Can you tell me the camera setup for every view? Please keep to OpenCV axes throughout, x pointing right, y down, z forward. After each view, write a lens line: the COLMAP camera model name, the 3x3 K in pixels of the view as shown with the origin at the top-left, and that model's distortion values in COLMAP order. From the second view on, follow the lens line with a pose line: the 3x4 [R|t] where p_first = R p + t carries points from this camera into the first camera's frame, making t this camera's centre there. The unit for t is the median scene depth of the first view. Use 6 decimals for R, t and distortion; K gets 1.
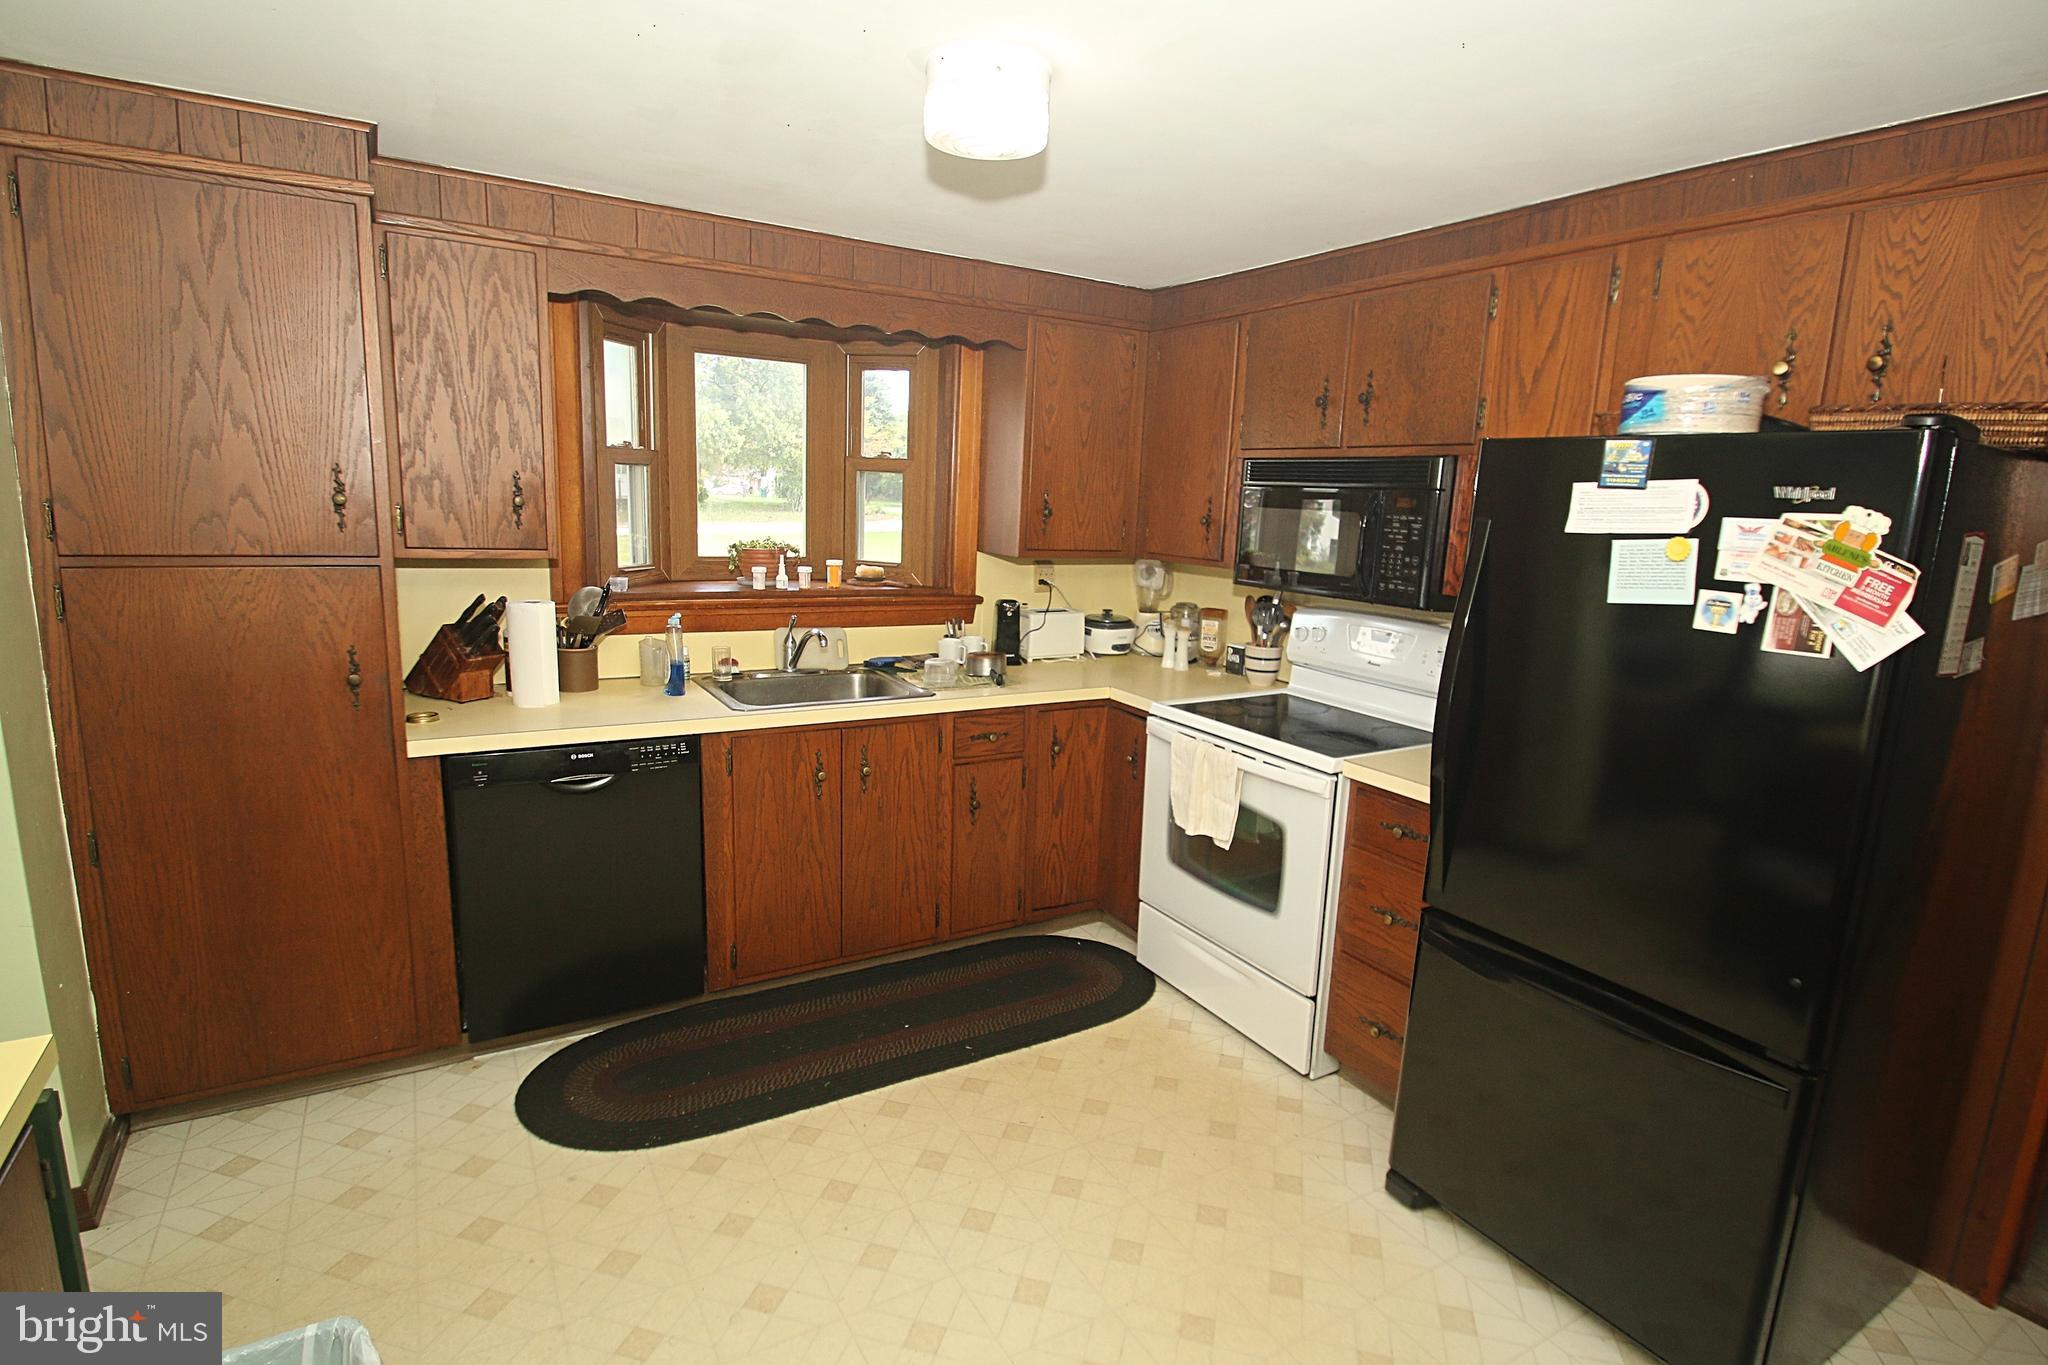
lens RADIAL K [[1066.1, 0, 1017.7], [0, 1066.1, 690.8], [0, 0, 1]] dist [0.001114, -0.000037]
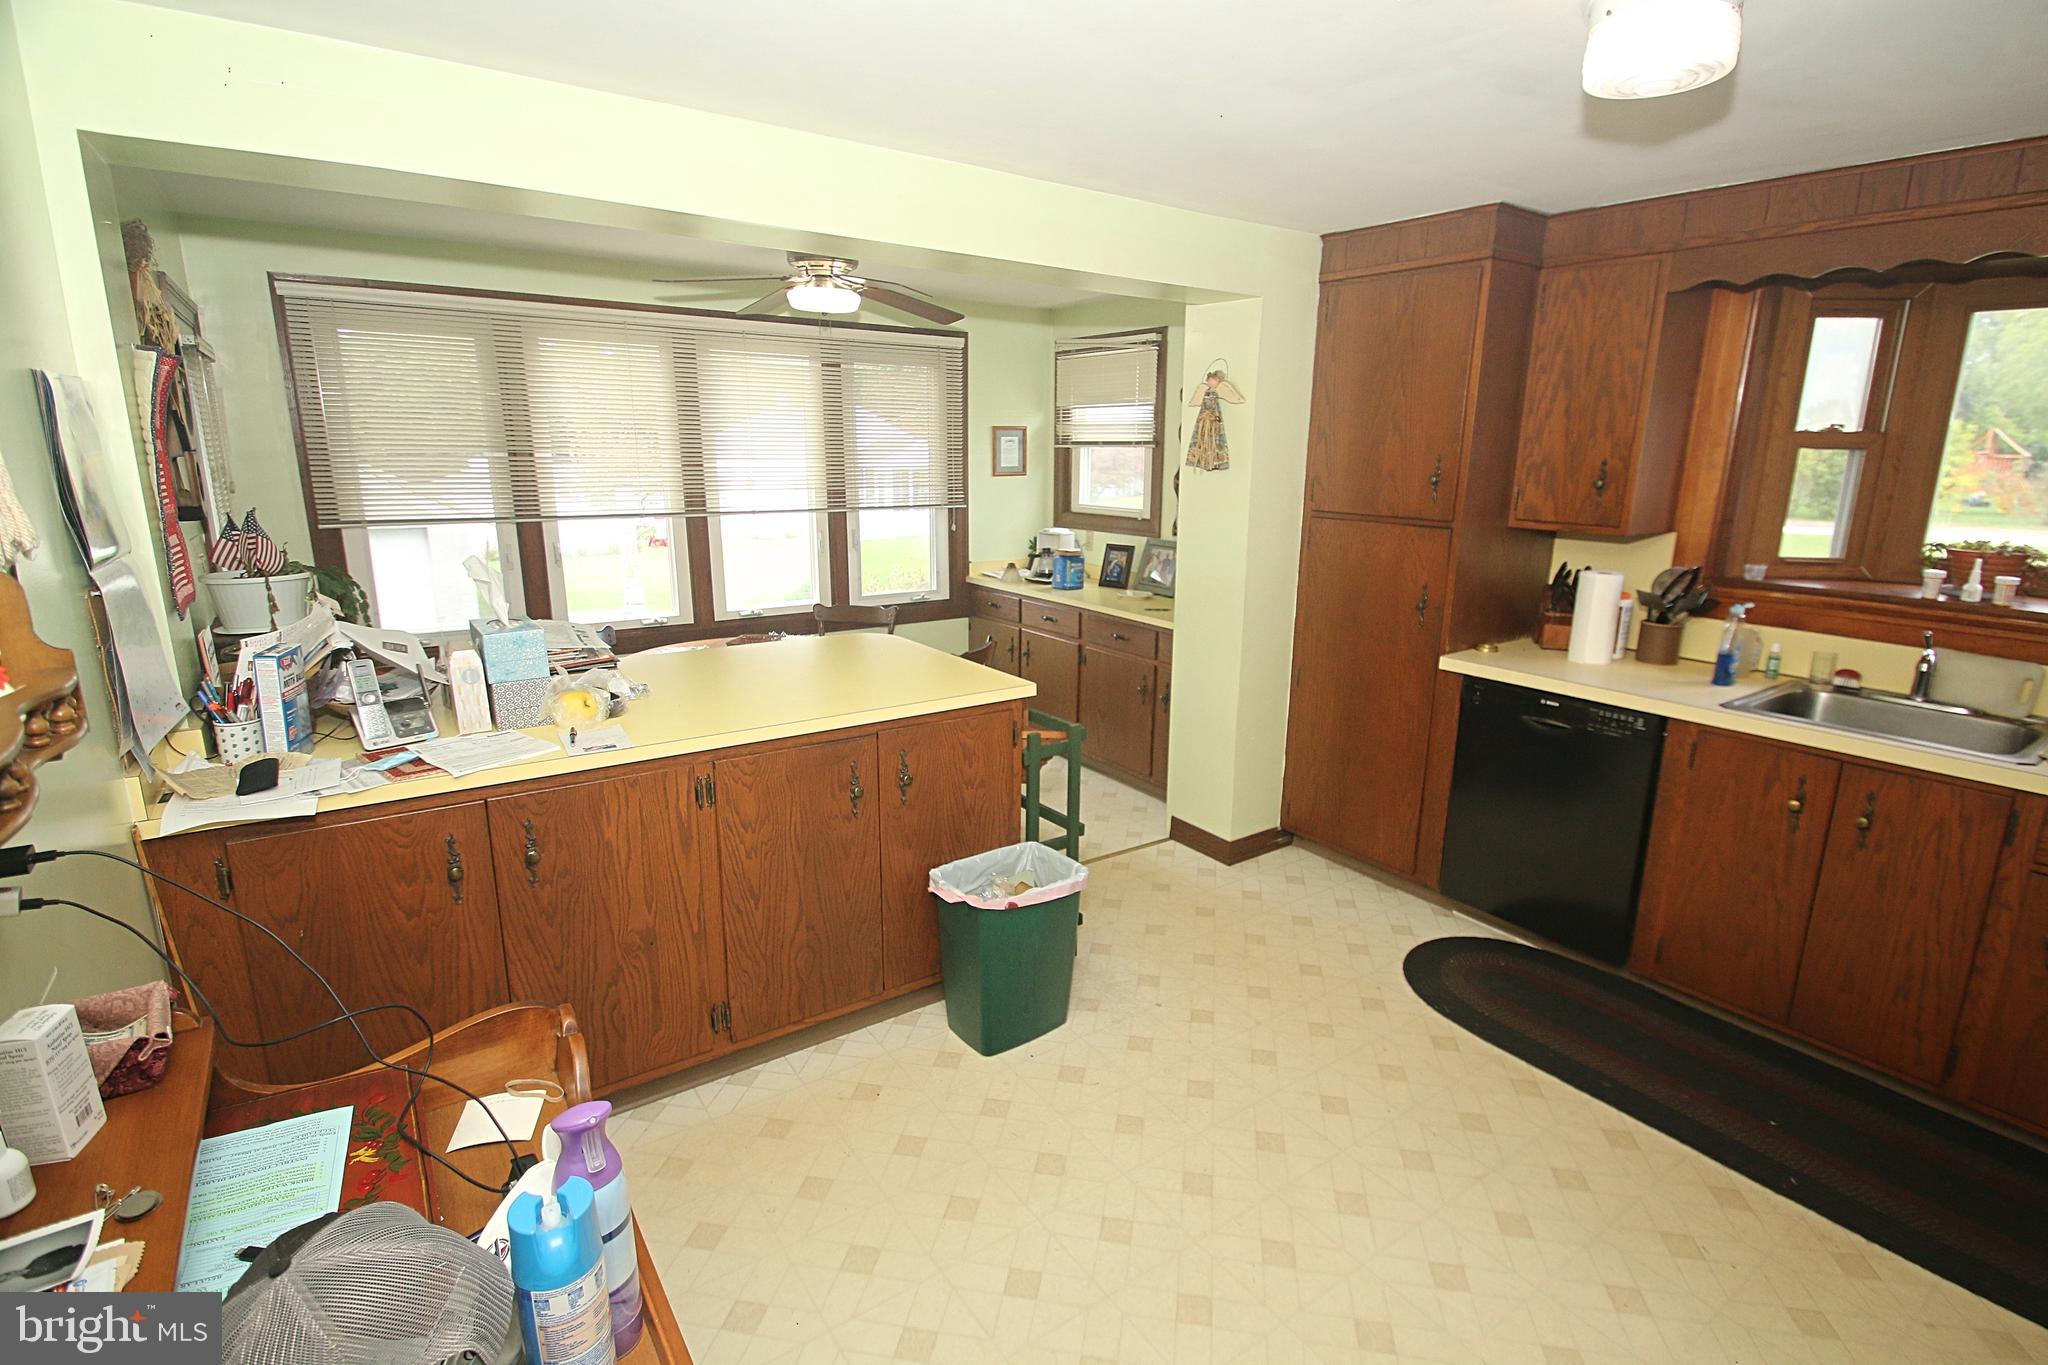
lens RADIAL K [[977.6, 0, 1016.3], [0, 977.6, 681.0], [0, 0, 1]] dist [-0.003707, -0.001313]
pose [[0.059196, 0.200428, -0.977918, 0.581793], [-0.193588, 0.963344, 0.185723, -0.046030], [0.979295, 0.178319, 0.095827, 0.318451]]
